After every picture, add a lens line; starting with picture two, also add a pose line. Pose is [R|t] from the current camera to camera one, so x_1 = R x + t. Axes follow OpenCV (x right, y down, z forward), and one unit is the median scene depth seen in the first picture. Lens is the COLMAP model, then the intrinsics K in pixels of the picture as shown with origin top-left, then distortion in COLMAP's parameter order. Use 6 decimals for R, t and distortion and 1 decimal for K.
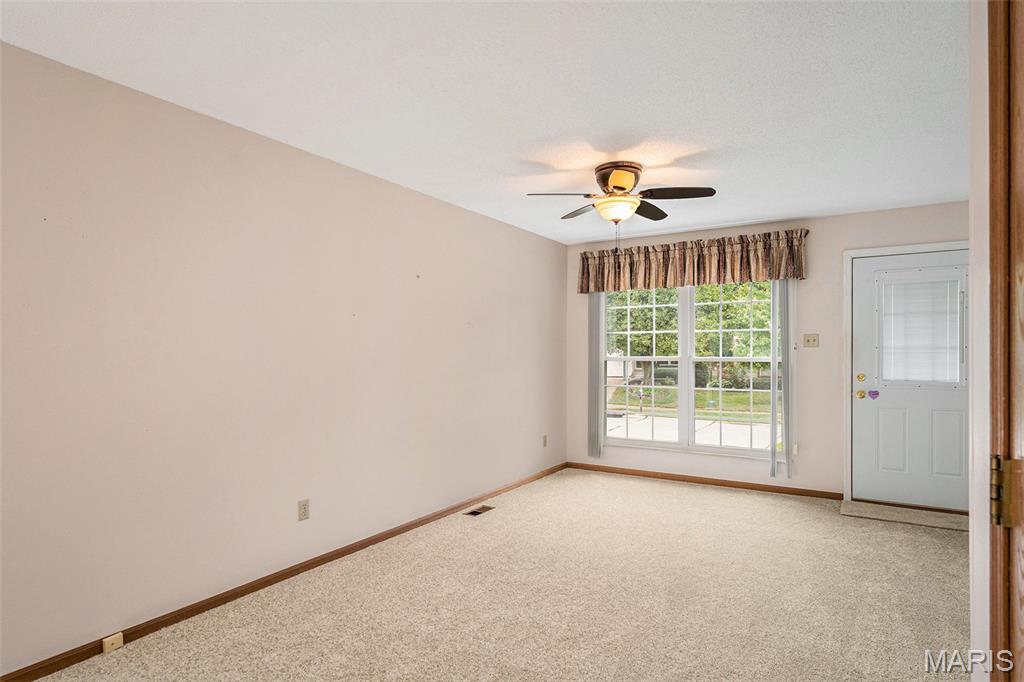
lens RADIAL K [[561.8, 0, 511.7], [0, 561.8, 335.0], [0, 0, 1]] dist [-0.002575, 0.000147]
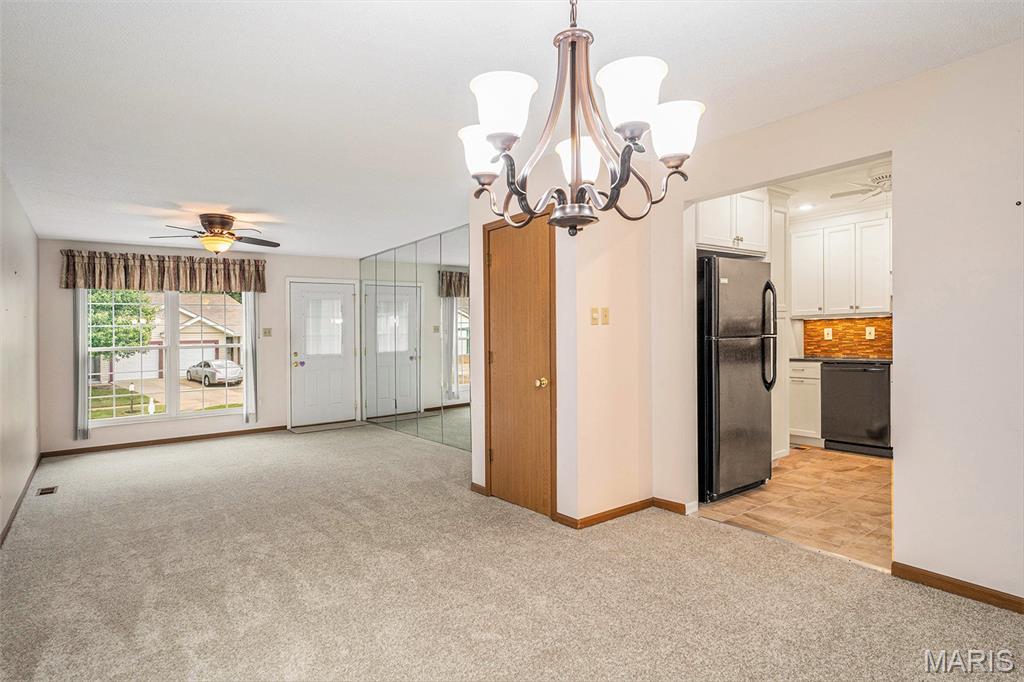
lens RADIAL K [[561.8, 0, 511.6], [0, 561.8, 337.2], [0, 0, 1]] dist [-0.002575, 0.000147]
pose [[0.352320, -0.011665, 0.935807, -0.625022], [-0.005113, 0.999883, 0.014388, -0.002180], [-0.935865, -0.009854, 0.352220, -0.168446]]
